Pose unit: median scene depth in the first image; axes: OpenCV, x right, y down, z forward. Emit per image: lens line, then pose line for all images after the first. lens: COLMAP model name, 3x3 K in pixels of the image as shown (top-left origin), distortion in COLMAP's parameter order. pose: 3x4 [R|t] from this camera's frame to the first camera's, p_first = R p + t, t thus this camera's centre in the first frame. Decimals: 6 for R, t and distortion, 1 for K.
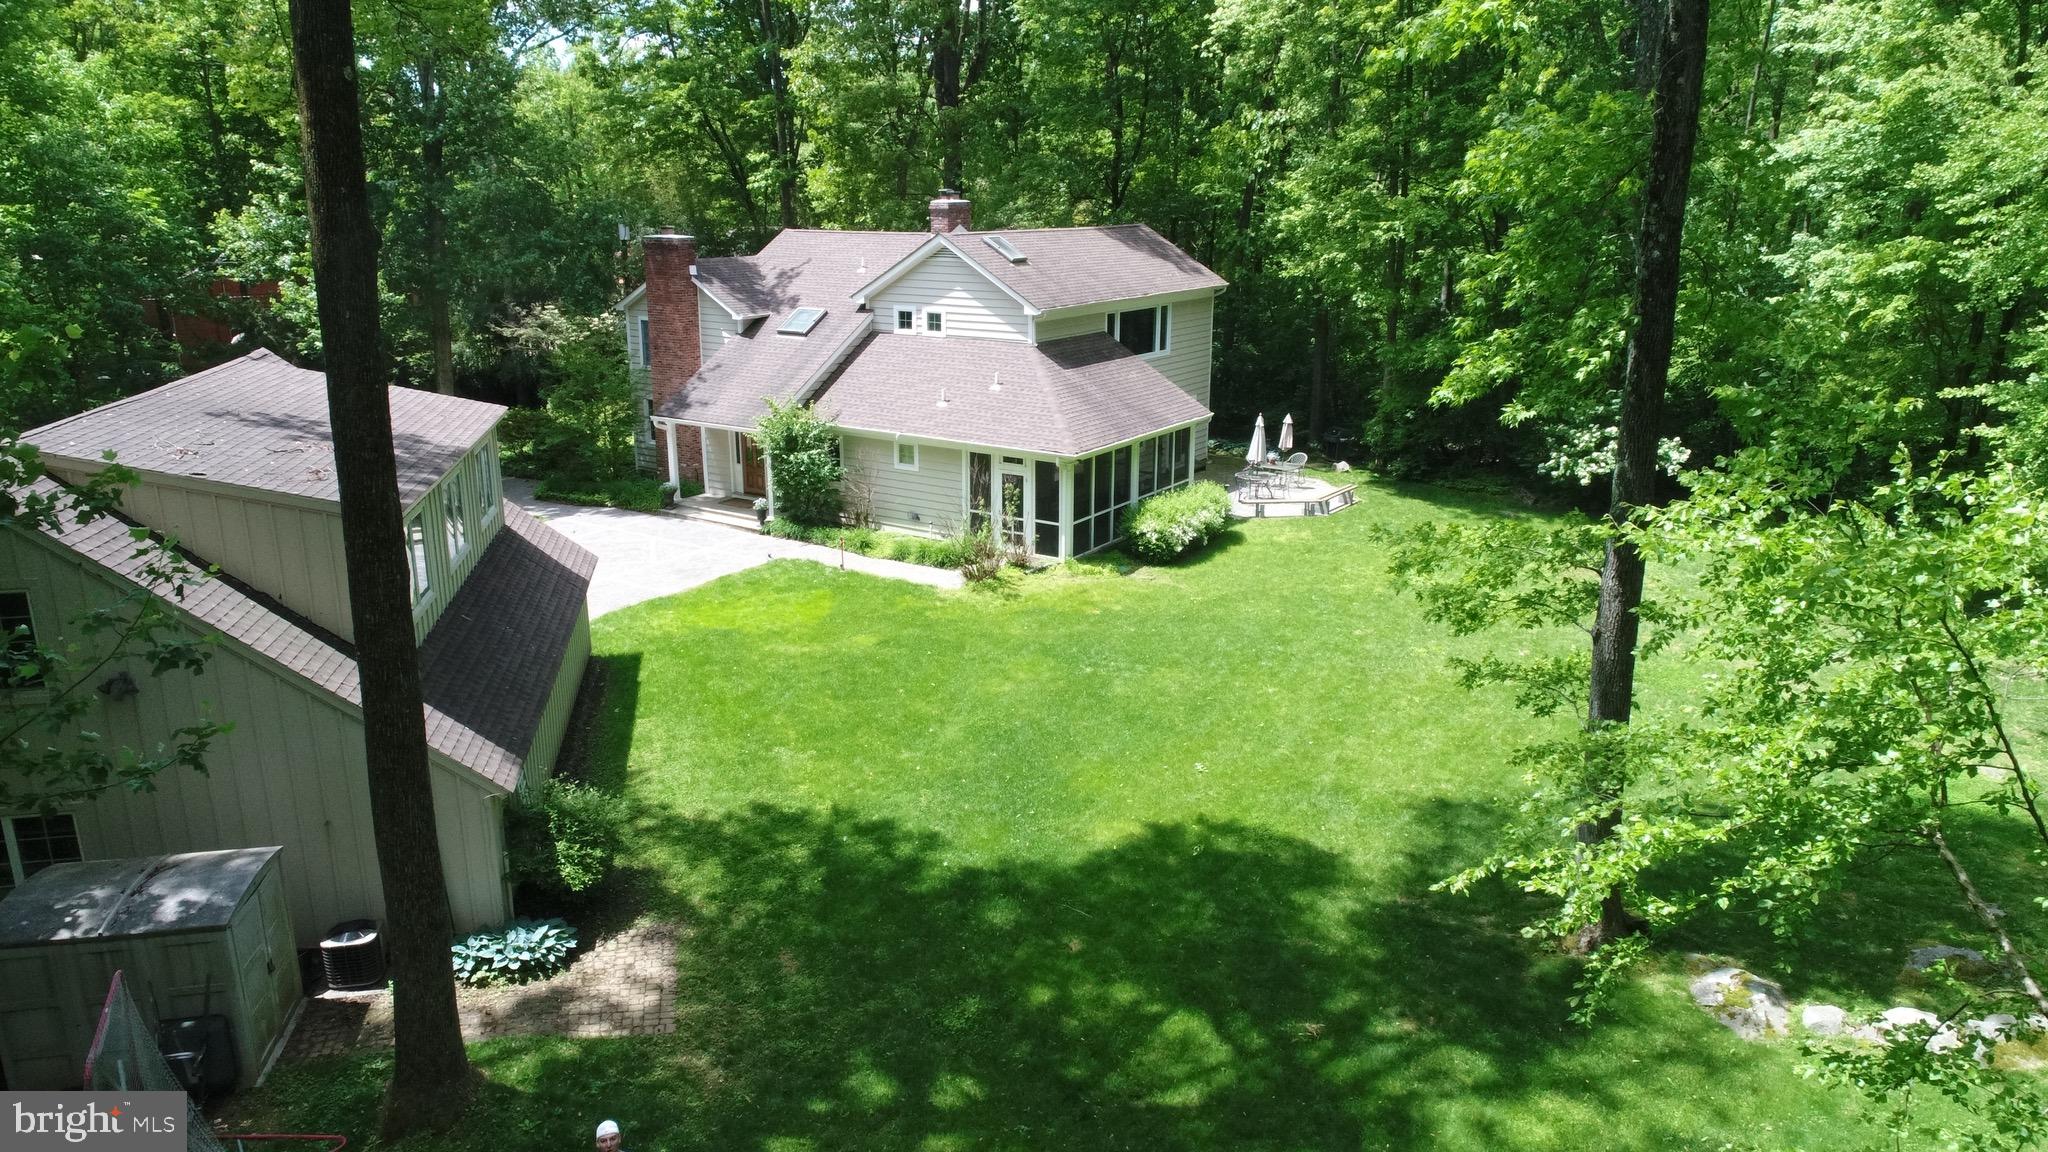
lens RADIAL K [[1364.9, 0, 1027.7], [0, 1364.9, 578.5], [0, 0, 1]] dist [0.000679, -0.009158]
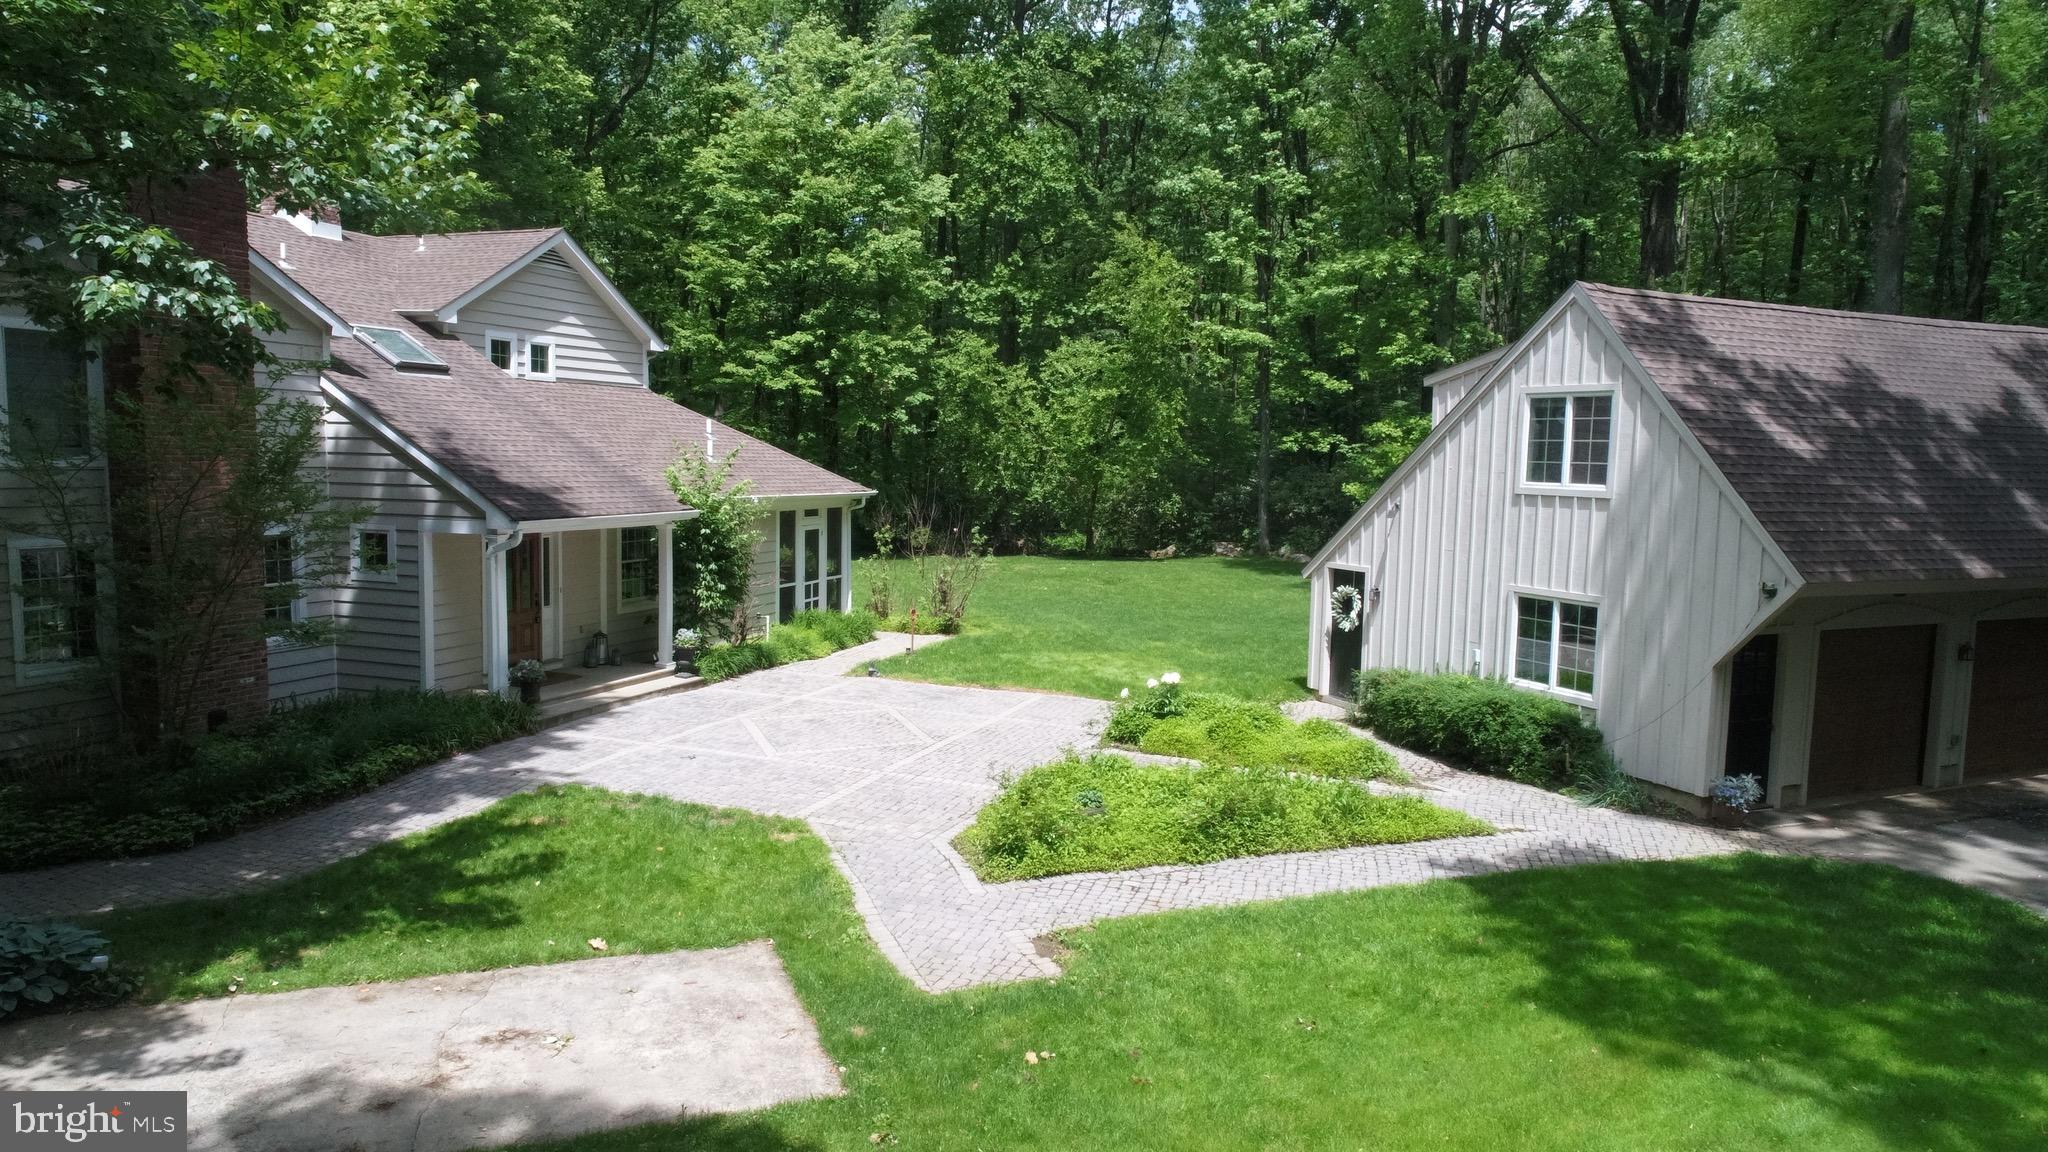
lens RADIAL K [[1364.9, 0, 1042.6], [0, 1364.9, 578.2], [0, 0, 1]] dist [0.000679, -0.009158]
pose [[-0.247694, -0.100801, 0.963580, -0.780037], [0.245647, 0.955539, 0.163105, -0.135526], [-0.937179, 0.277101, -0.211920, 0.949033]]
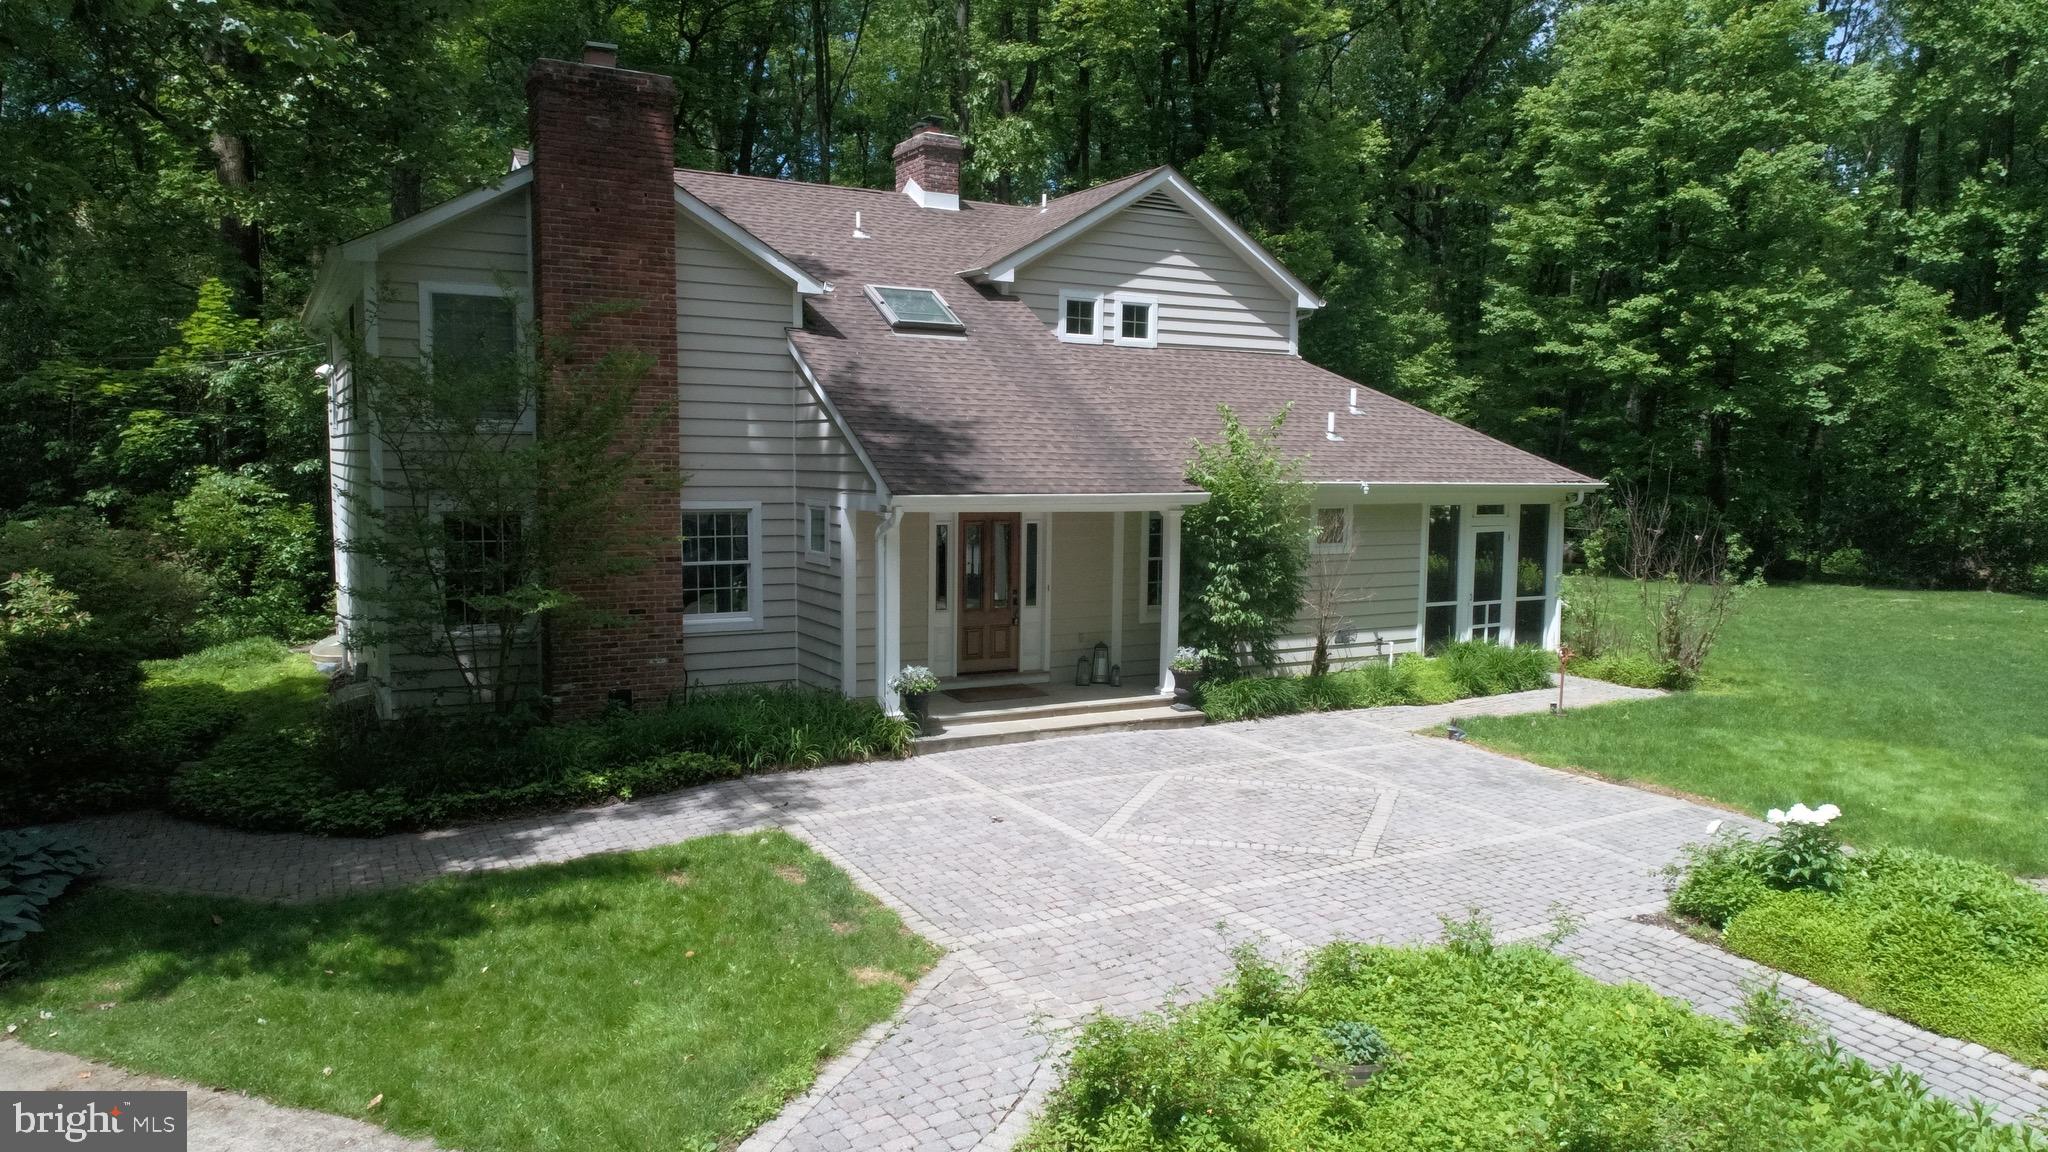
lens RADIAL K [[1364.9, 0, 1022.7], [0, 1364.9, 588.0], [0, 0, 1]] dist [0.000679, -0.009158]
pose [[0.449821, -0.087757, 0.888797, -0.605119], [0.239755, 0.970498, -0.025516, -0.078147], [-0.860337, 0.224571, 0.457590, 0.813068]]
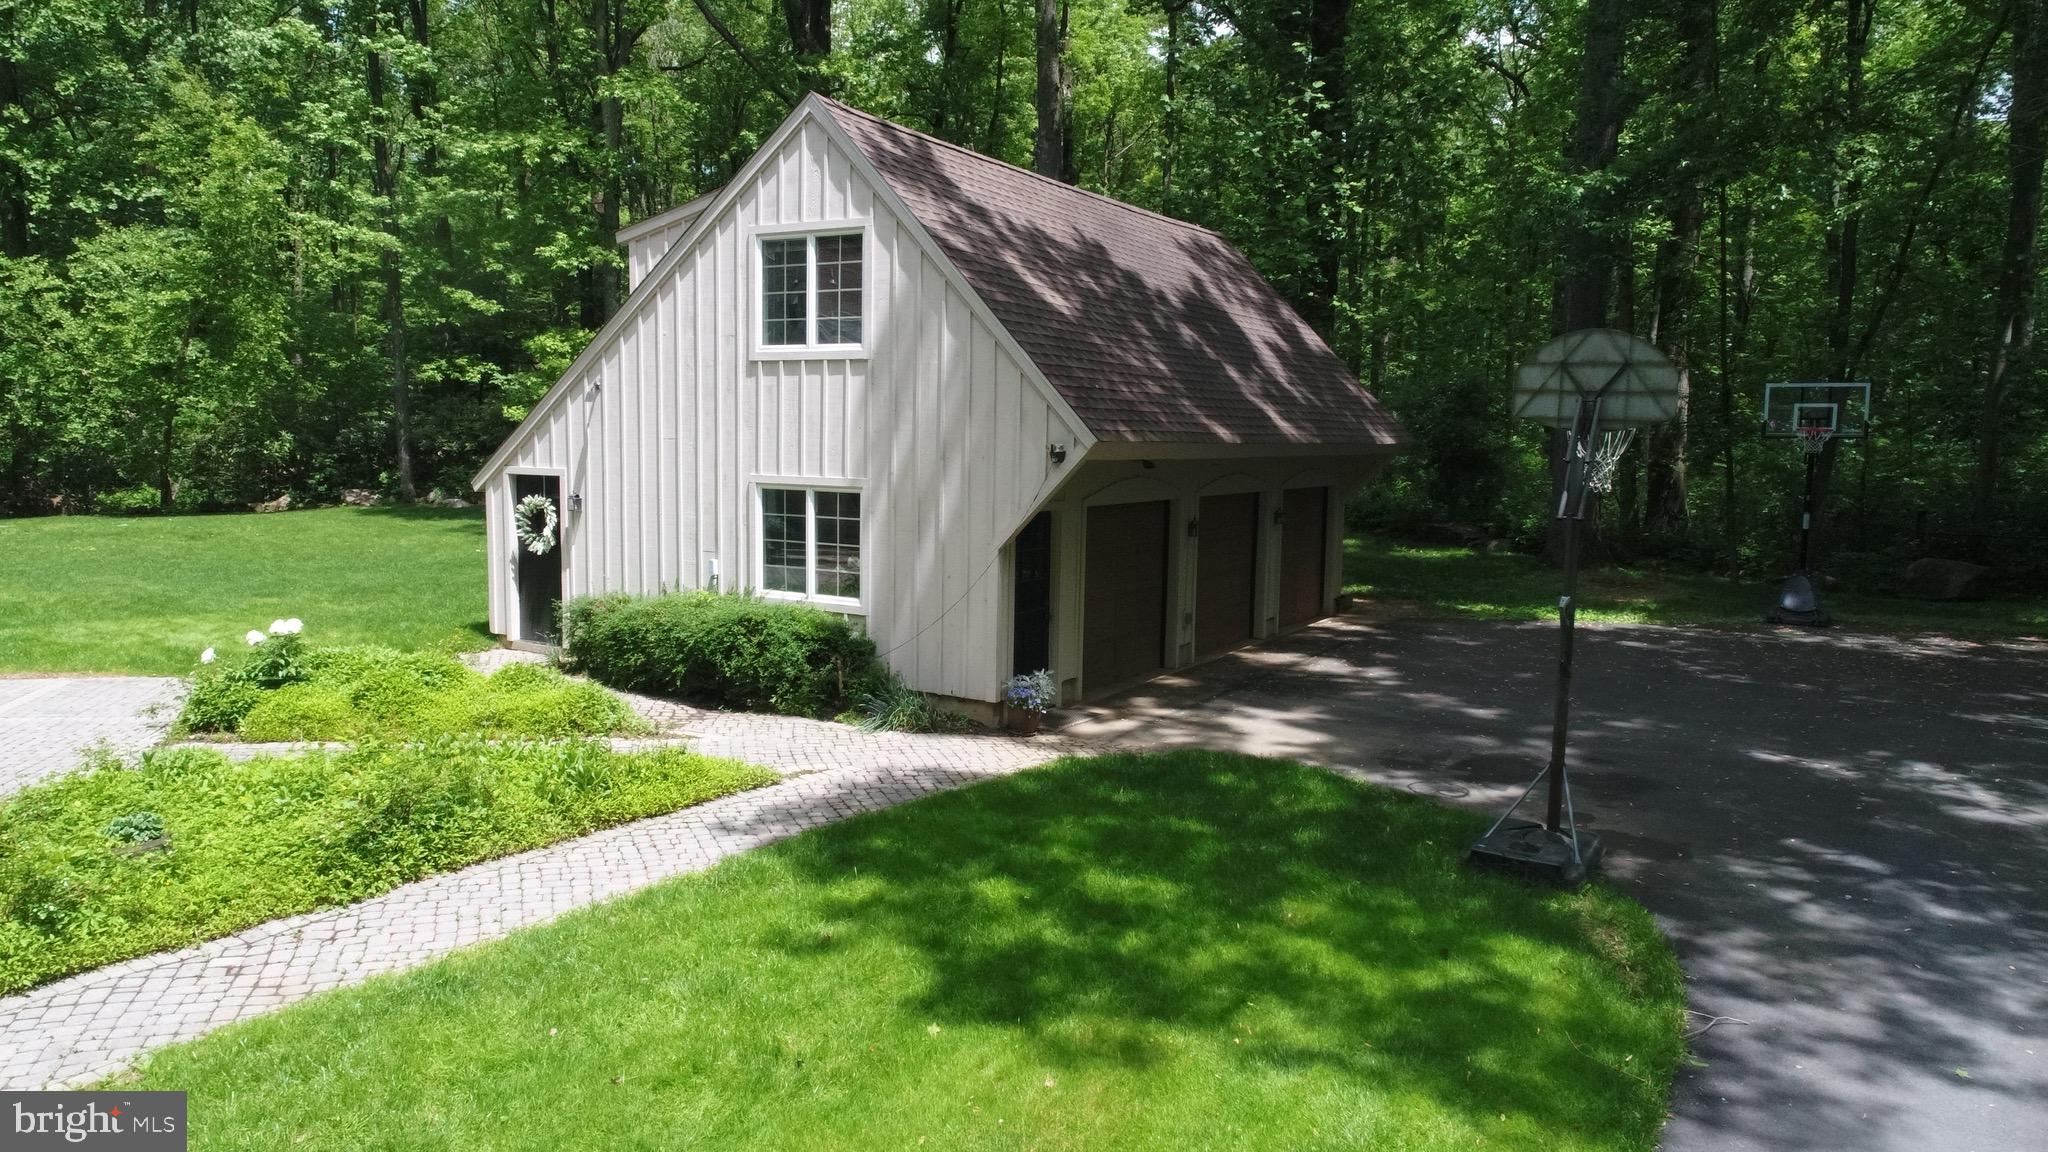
lens RADIAL K [[1364.9, 0, 1025.8], [0, 1364.9, 578.7], [0, 0, 1]] dist [0.000679, -0.009158]
pose [[-0.745044, -0.088835, 0.661073, -0.672356], [0.166146, 0.935137, 0.312914, -0.094178], [-0.645992, 0.342969, -0.681958, 0.916933]]
